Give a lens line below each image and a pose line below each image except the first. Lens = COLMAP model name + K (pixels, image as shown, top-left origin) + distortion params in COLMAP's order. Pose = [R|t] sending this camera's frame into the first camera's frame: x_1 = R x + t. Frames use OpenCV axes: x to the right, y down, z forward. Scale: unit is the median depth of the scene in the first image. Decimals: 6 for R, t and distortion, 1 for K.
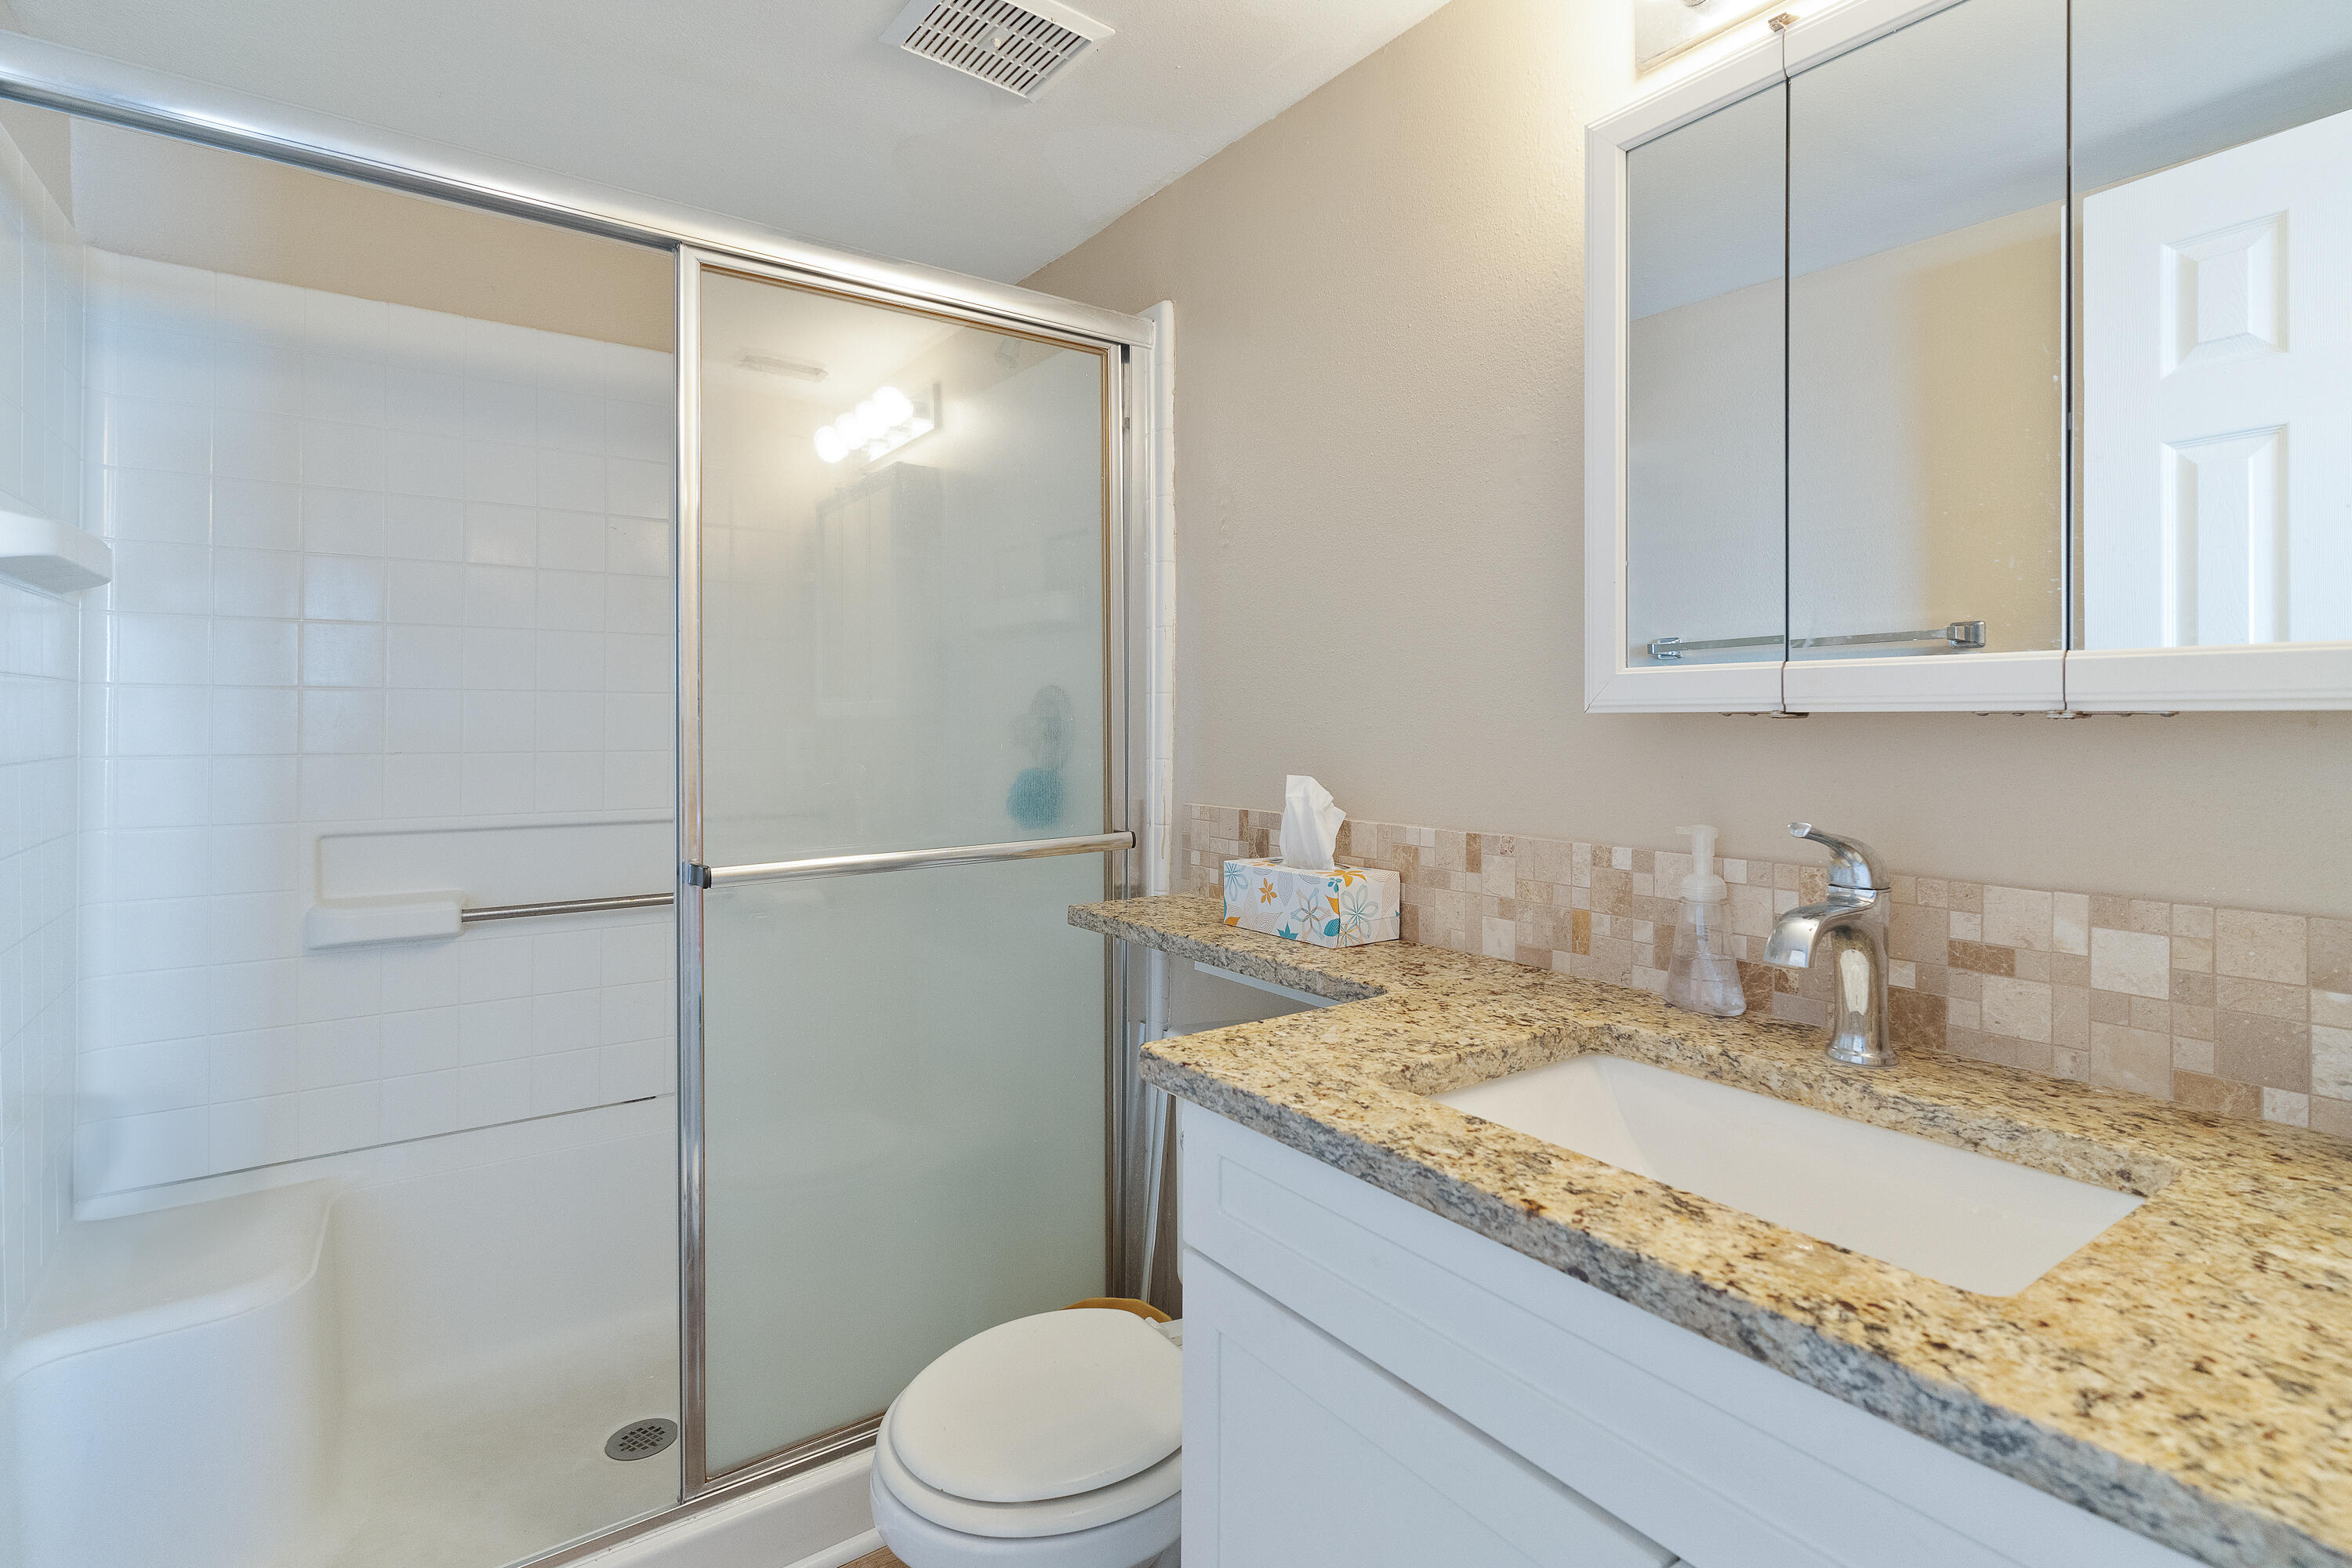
lens RADIAL K [[1130.5, 0, 1185.1], [0, 1130.5, 758.0], [0, 0, 1]] dist [0.001597, 0.000000]
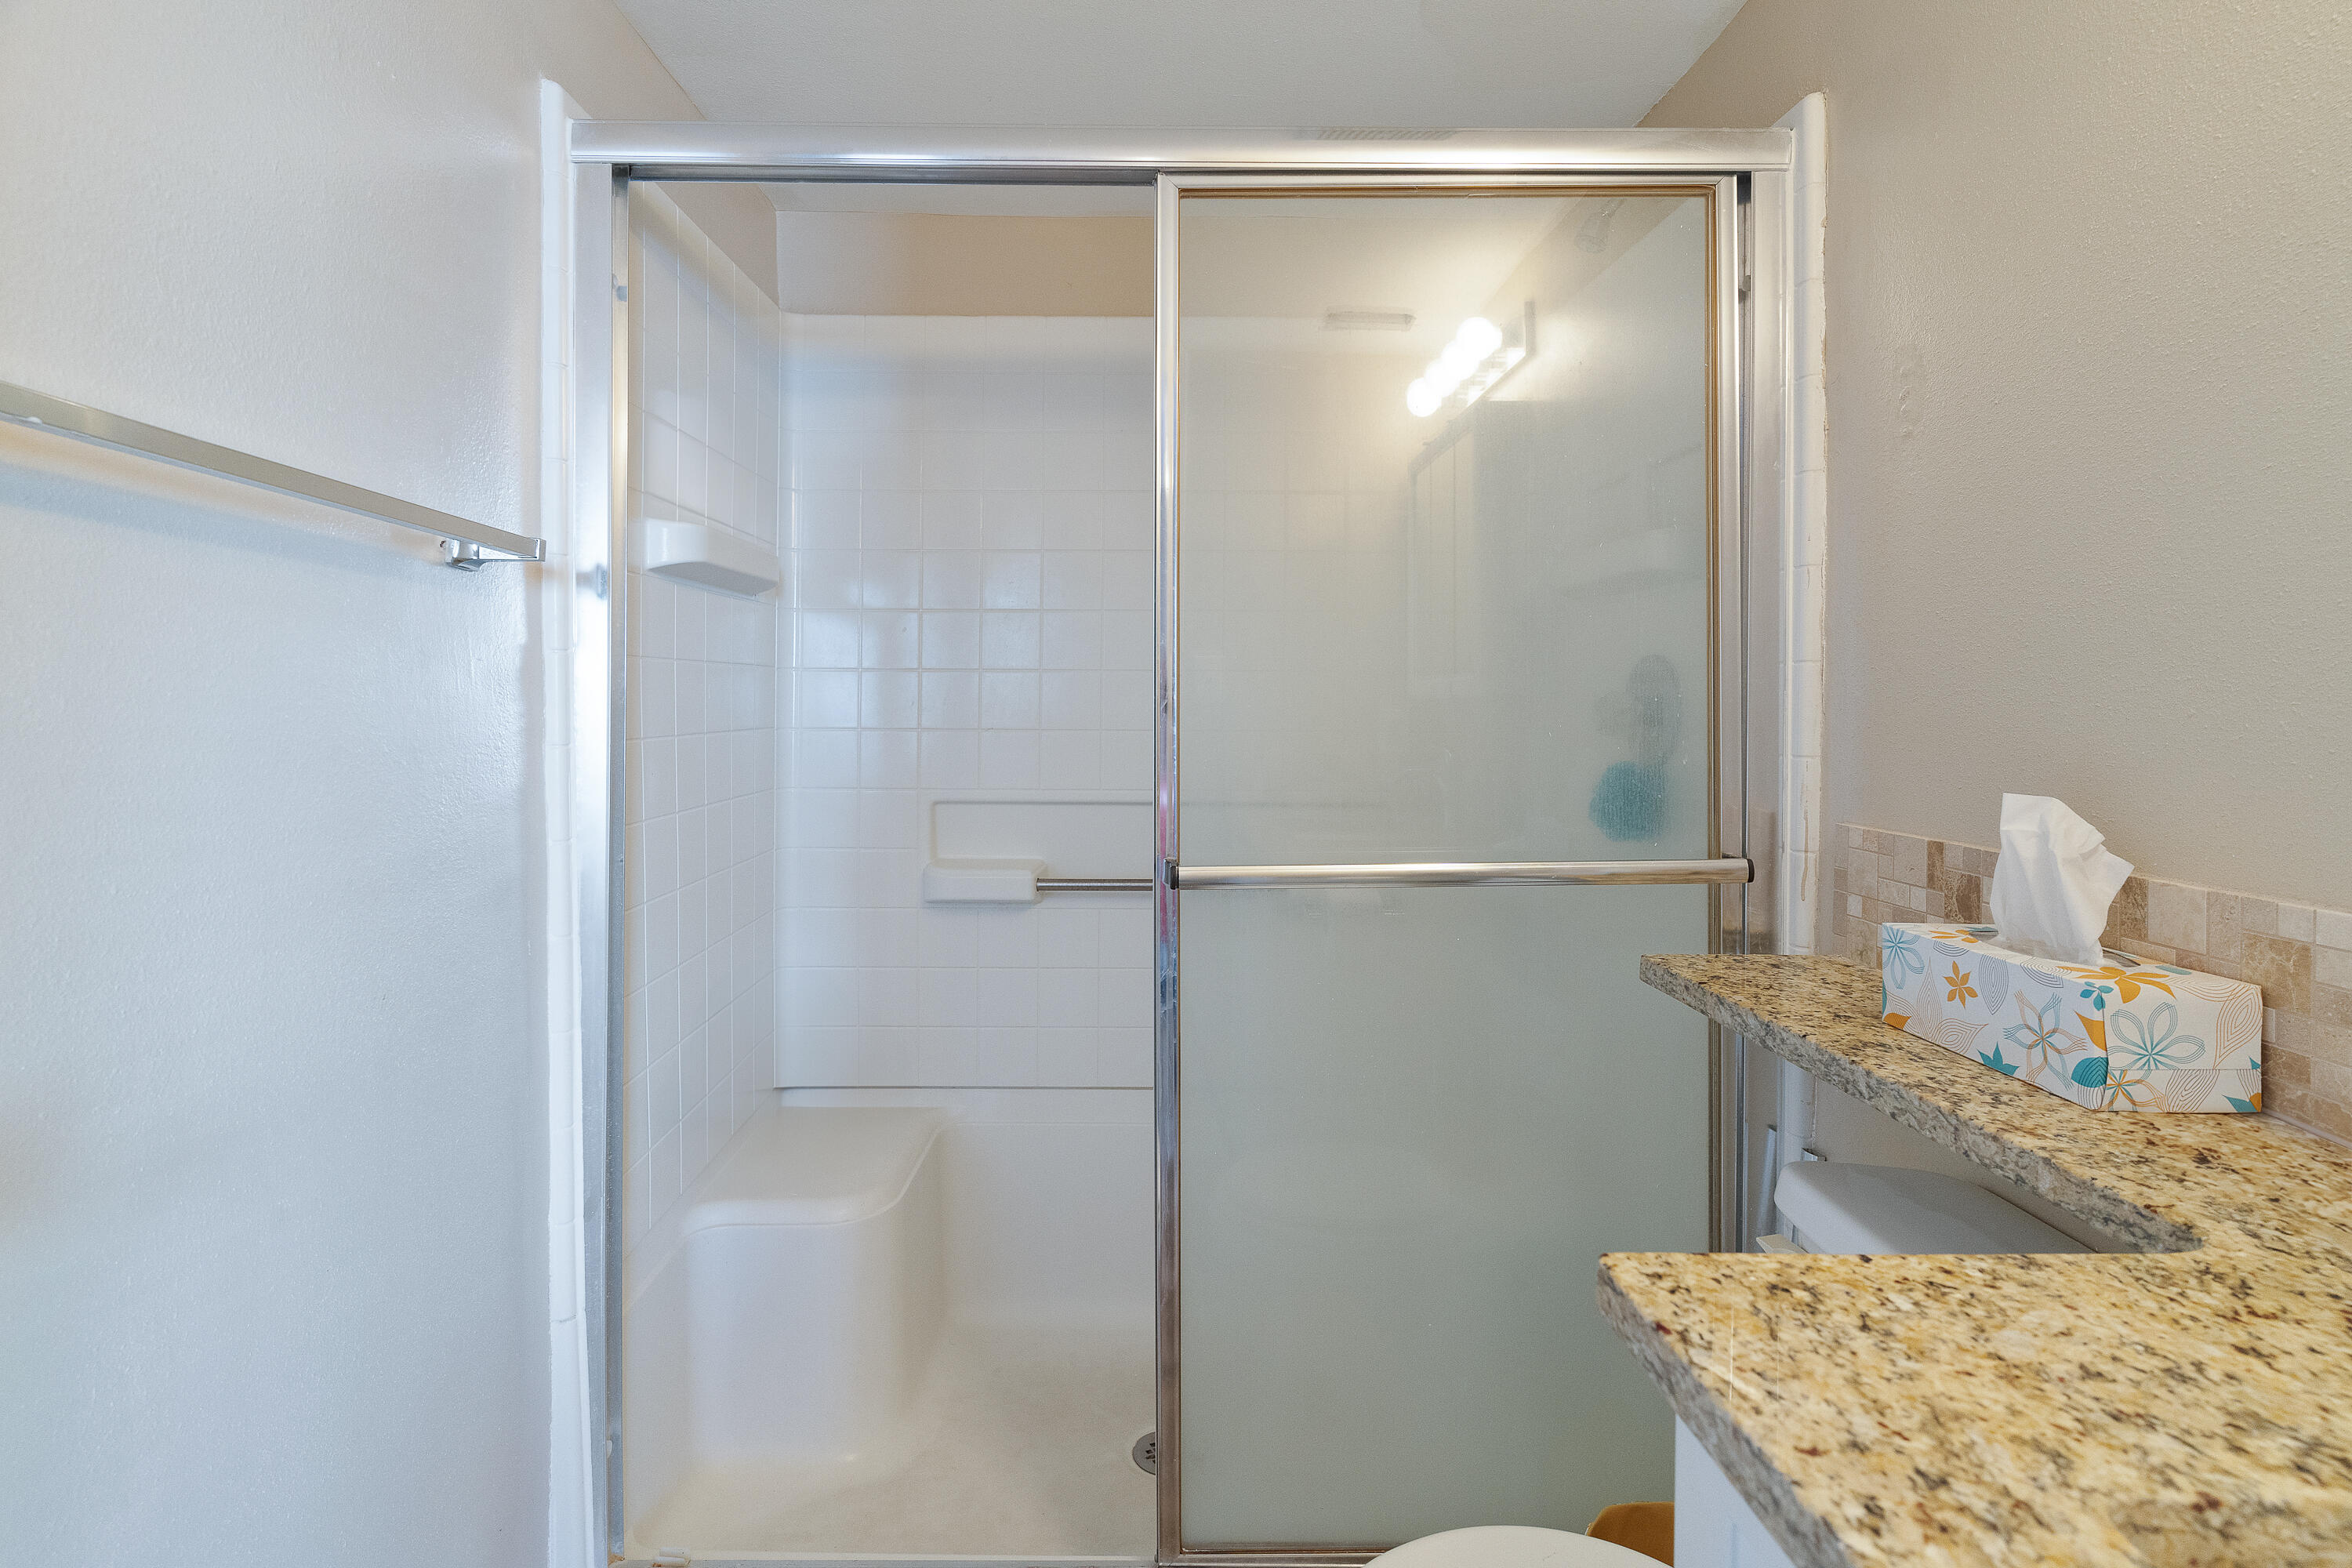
lens RADIAL K [[1112.5, 0, 1171.4], [0, 1112.5, 712.0], [0, 0, 1]] dist [0.004142, -0.001088]
pose [[0.812209, 0.008908, -0.583299, 0.075901], [-0.021959, 0.999642, -0.015309, -0.009347], [0.582953, 0.025243, 0.812114, 0.261622]]
